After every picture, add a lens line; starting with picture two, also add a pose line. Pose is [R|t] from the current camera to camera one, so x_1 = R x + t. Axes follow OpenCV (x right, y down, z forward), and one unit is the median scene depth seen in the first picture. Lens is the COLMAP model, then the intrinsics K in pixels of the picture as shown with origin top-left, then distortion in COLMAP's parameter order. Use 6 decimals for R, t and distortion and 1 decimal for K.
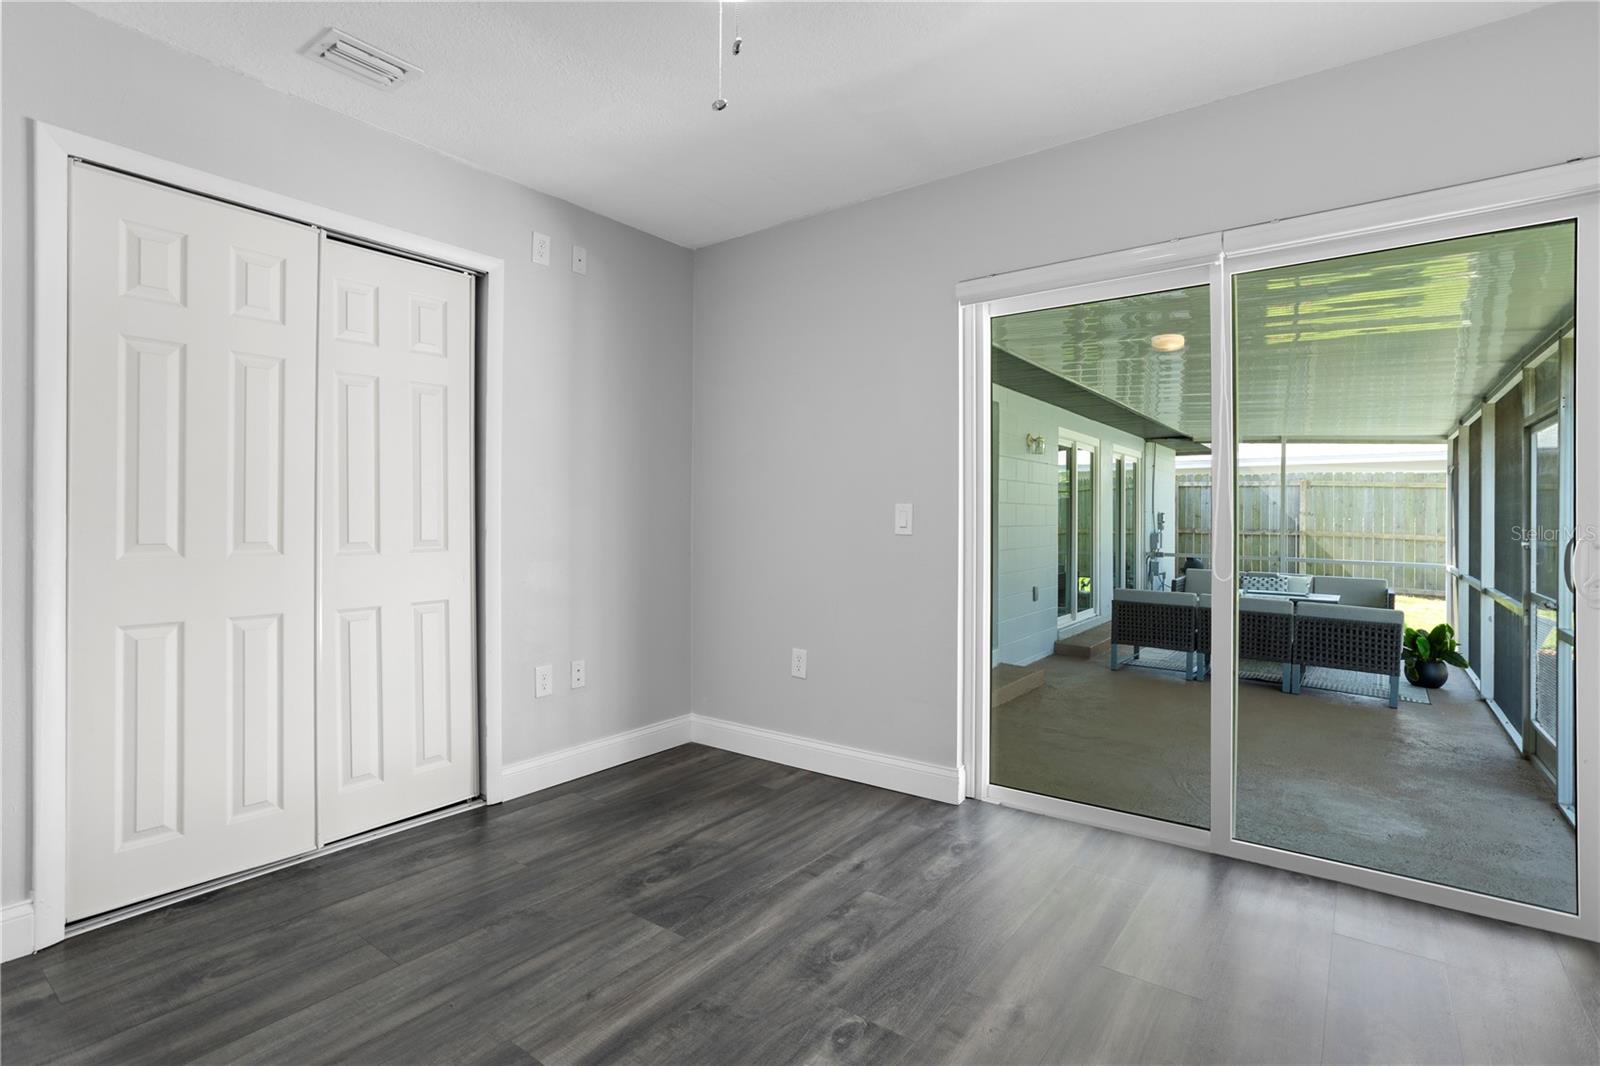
lens RADIAL K [[770.7, 0, 789.0], [0, 770.7, 524.1], [0, 0, 1]] dist [-0.031528, 0.016470]
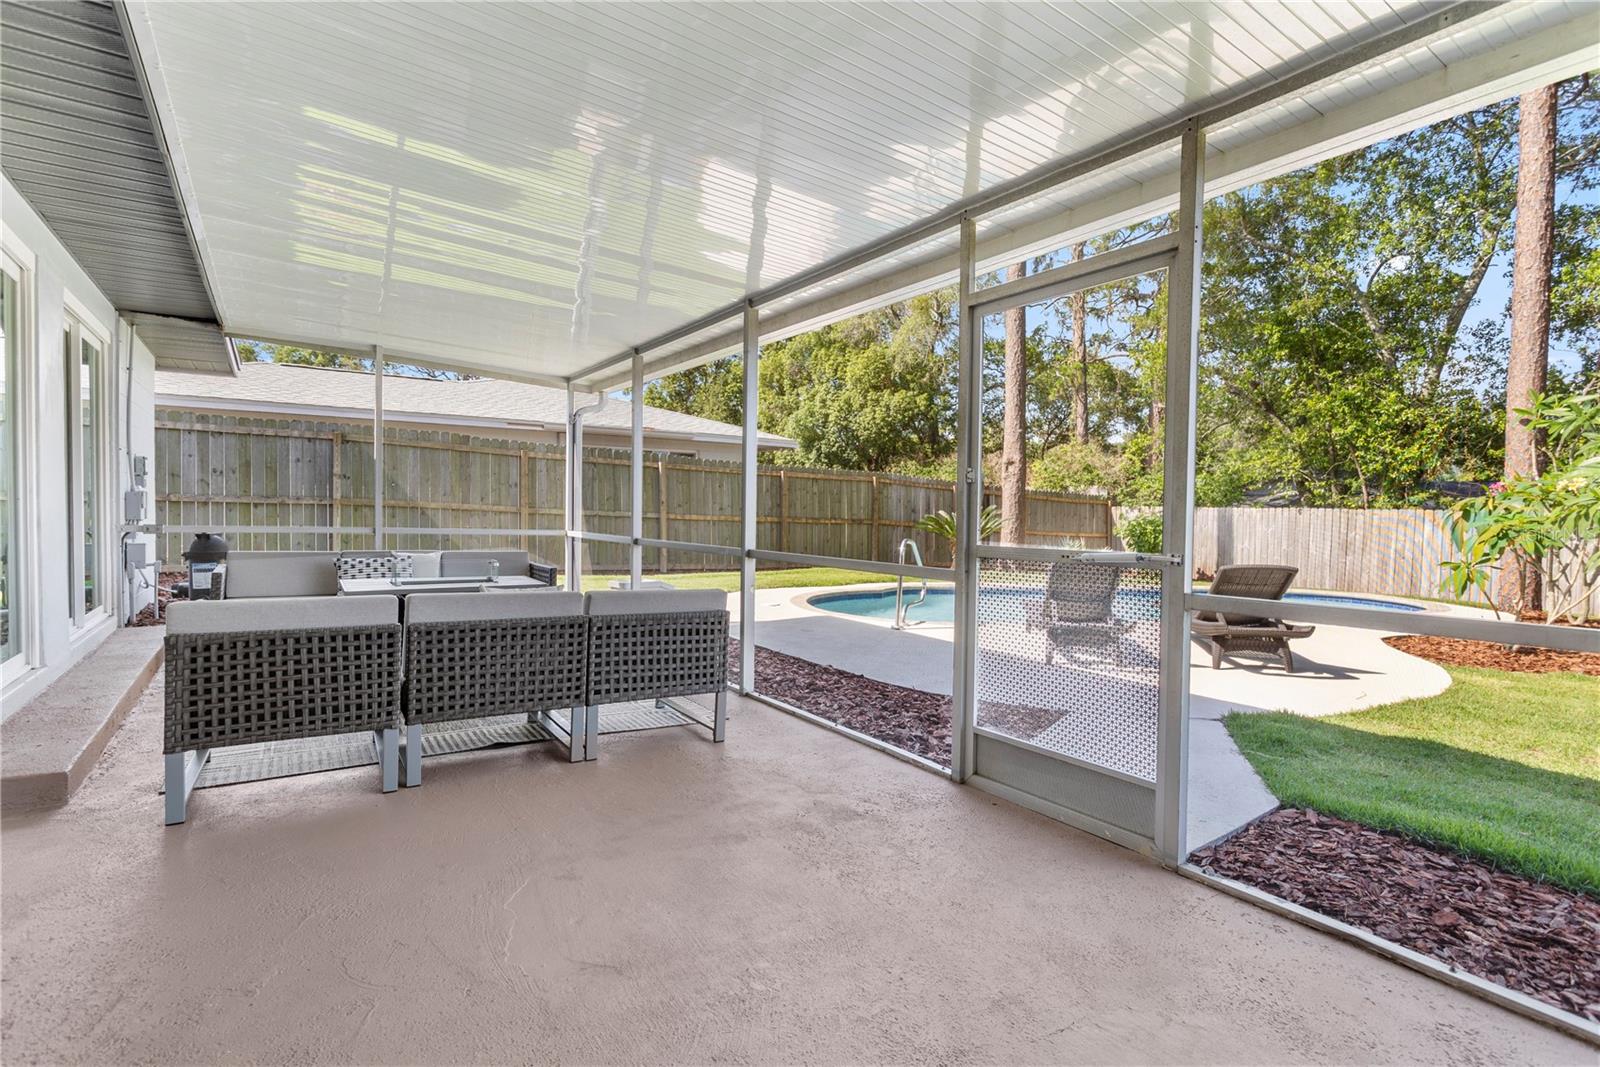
lens RADIAL K [[770.7, 0, 811.2], [0, 770.7, 513.2], [0, 0, 1]] dist [-0.031528, 0.016470]
pose [[0.305486, 0.004124, 0.952188, 0.389486], [-0.007220, 0.999972, -0.002015, 0.095345], [-0.952169, -0.006259, 0.305507, 1.356454]]
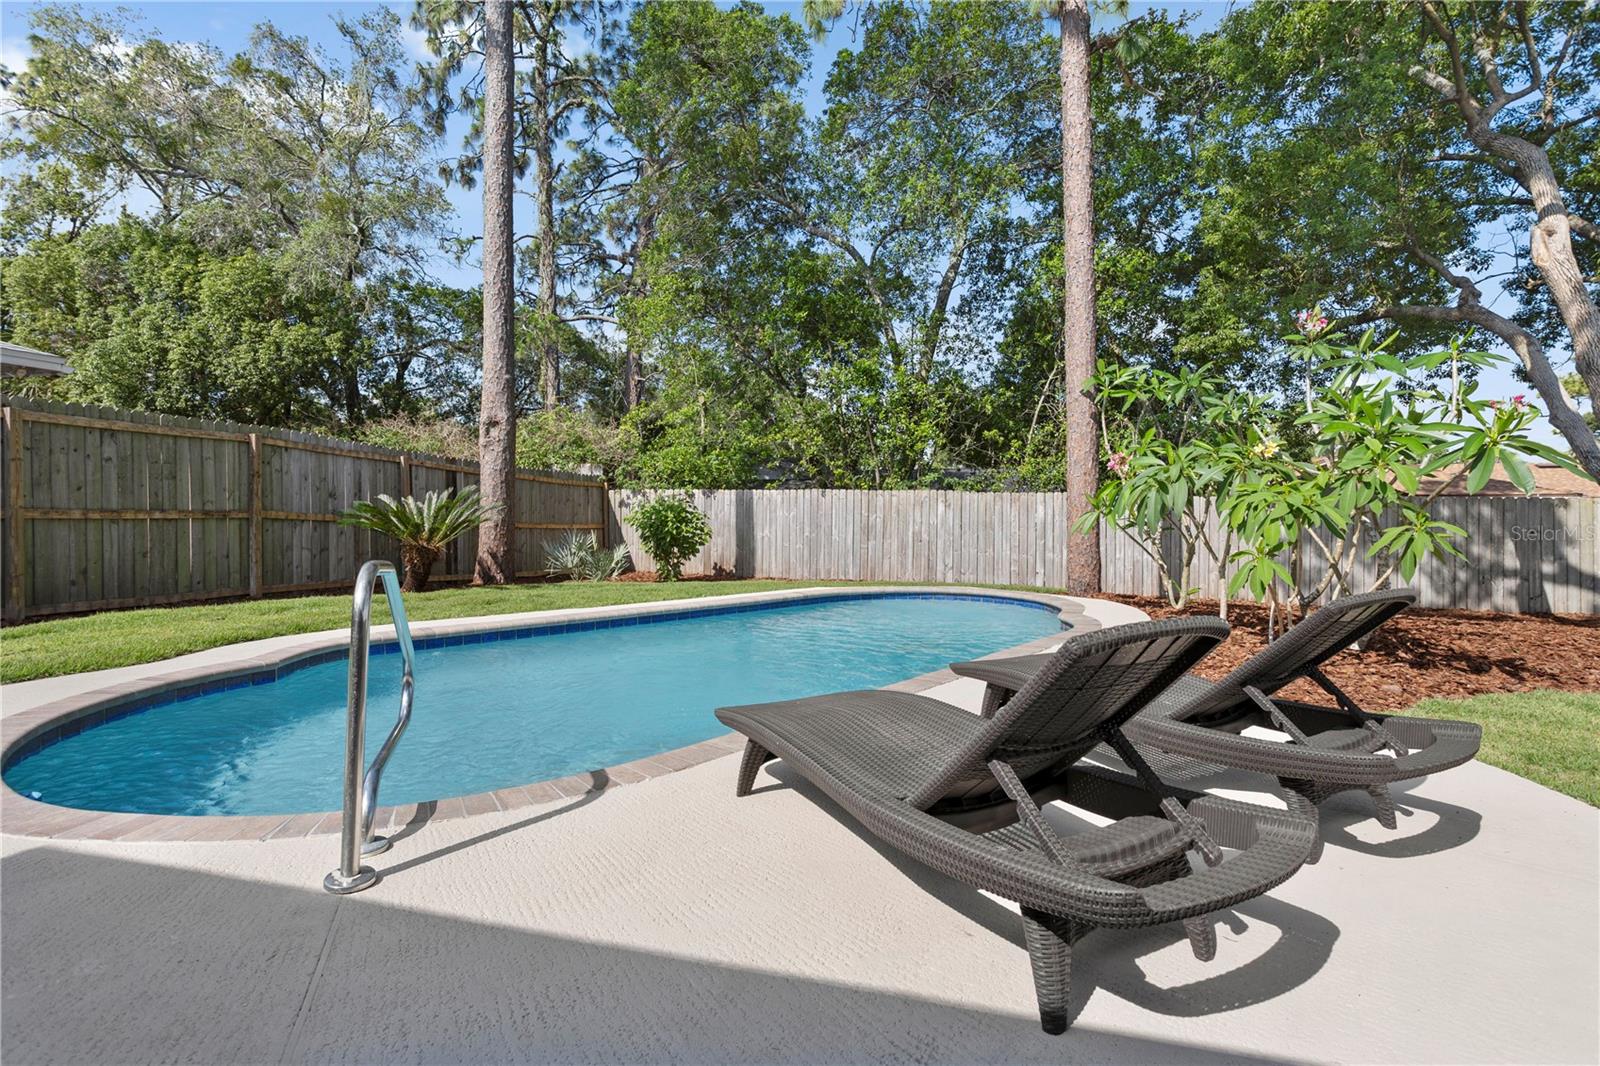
lens RADIAL K [[770.7, 0, 791.5], [0, 770.7, 517.1], [0, 0, 1]] dist [-0.031528, 0.016470]
pose [[-0.371917, -0.012856, 0.928177, 2.085234], [0.006635, 0.999842, 0.016508, 0.117158], [-0.928242, 0.012298, -0.371772, 1.736025]]
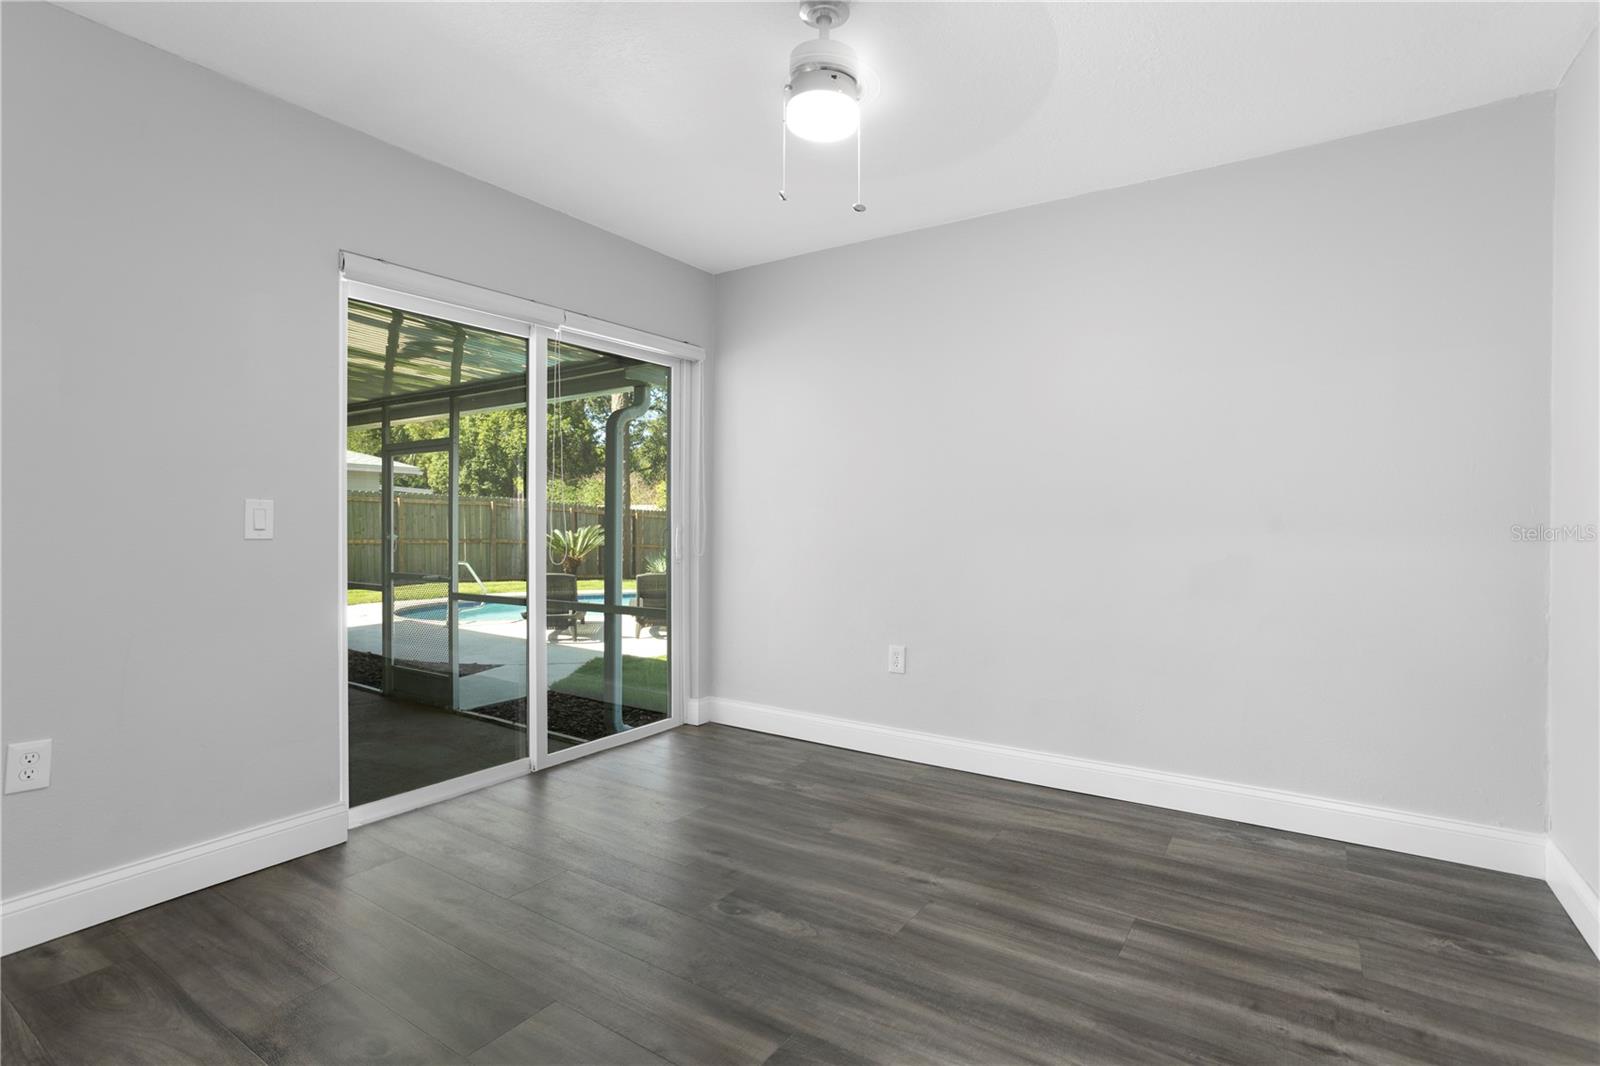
lens RADIAL K [[770.7, 0, 801.9], [0, 770.7, 545.0], [0, 0, 1]] dist [-0.031528, 0.016470]
pose [[-0.060361, -0.030428, 0.997713, -0.635733], [0.003491, 0.999523, 0.030694, -0.001758], [-0.998171, 0.005336, -0.060226, 0.489551]]
